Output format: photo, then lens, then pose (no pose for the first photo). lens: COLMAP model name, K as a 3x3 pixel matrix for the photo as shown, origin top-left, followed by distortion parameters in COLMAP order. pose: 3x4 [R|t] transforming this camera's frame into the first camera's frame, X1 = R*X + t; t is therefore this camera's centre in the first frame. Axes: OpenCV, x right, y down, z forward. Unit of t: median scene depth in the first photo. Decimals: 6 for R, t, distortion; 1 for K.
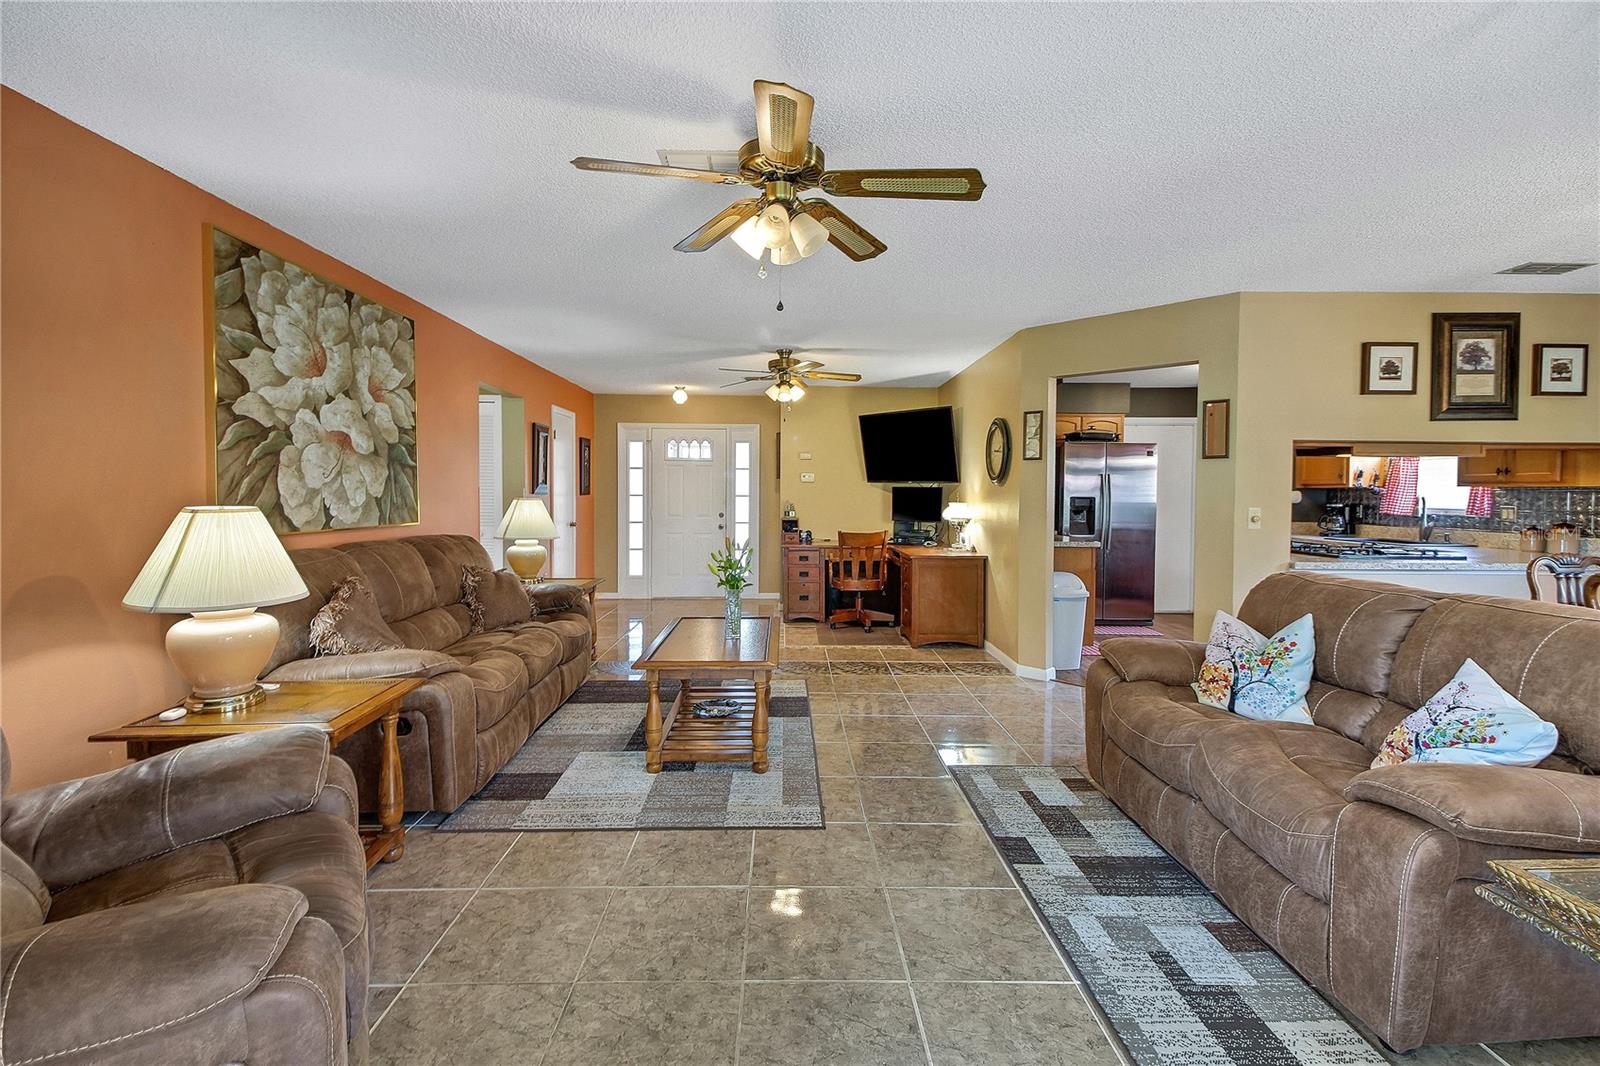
lens RADIAL K [[708.9, 0, 806.3], [0, 708.9, 511.6], [0, 0, 1]] dist [0.018491, -0.000727]
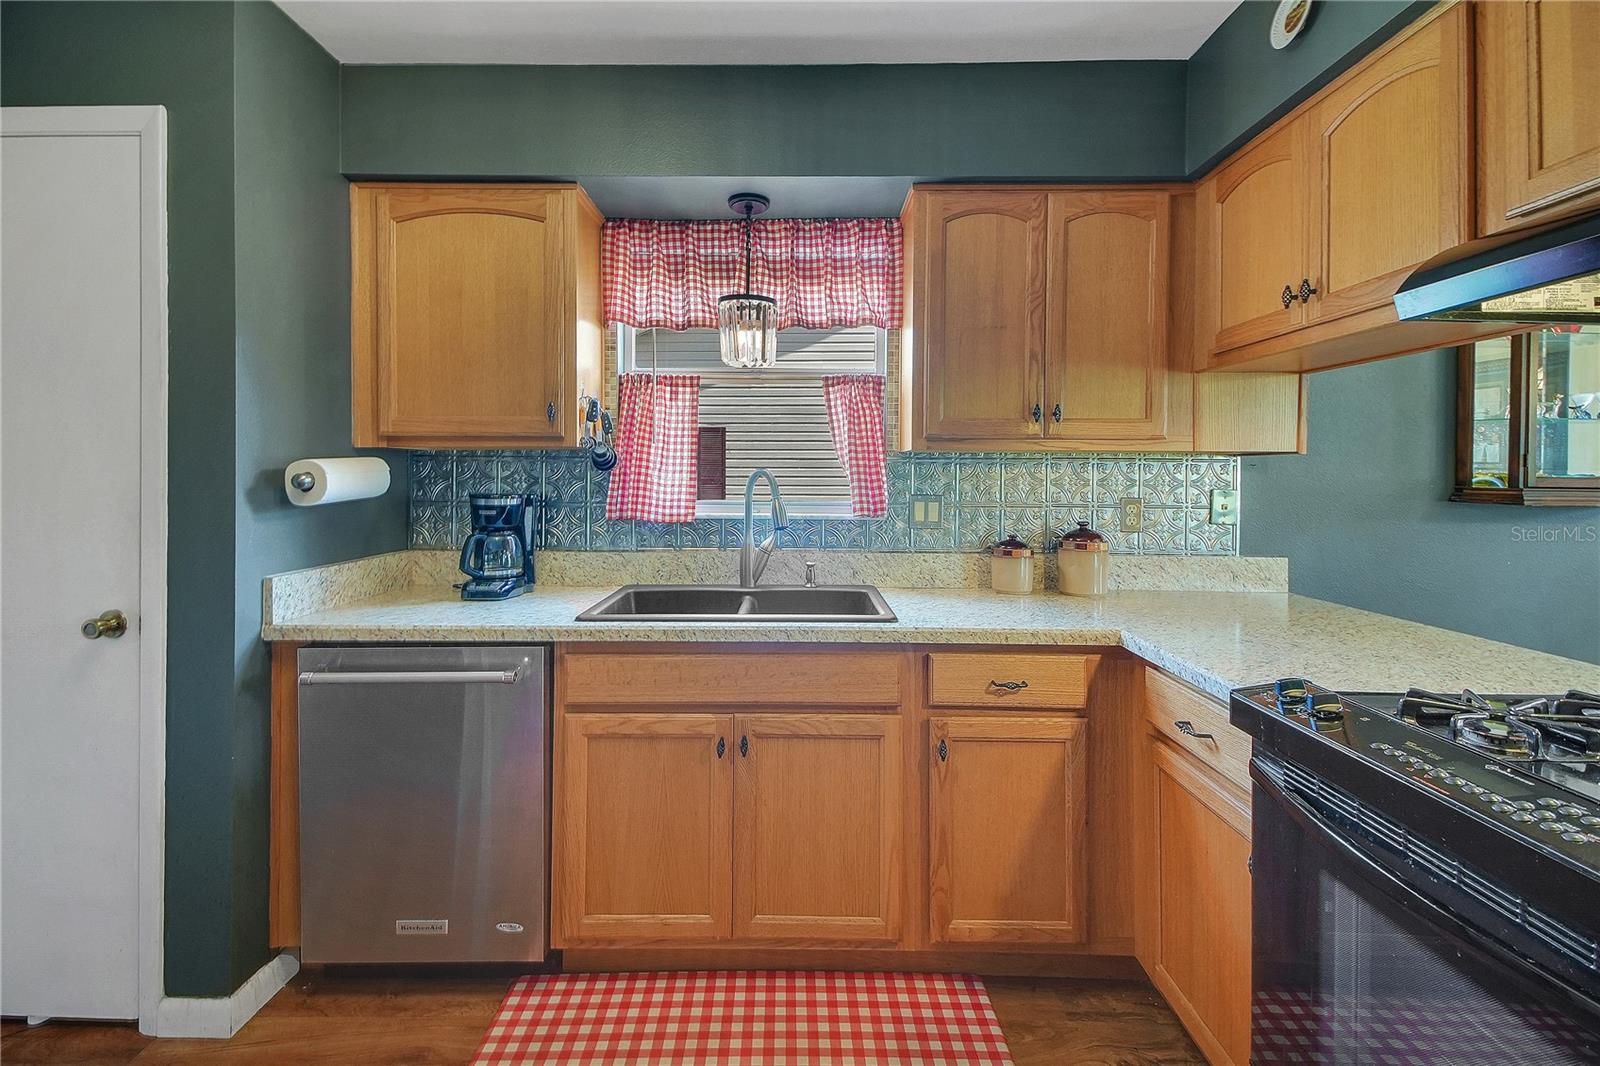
lens RADIAL K [[724.4, 0, 776.1], [0, 724.4, 479.2], [0, 0, 1]] dist [0.042452, -0.016697]
pose [[0.060876, -0.011482, 0.998079, 0.719118], [0.024566, 0.999648, 0.010002, -0.033507], [-0.997843, 0.023909, 0.061137, 1.489585]]
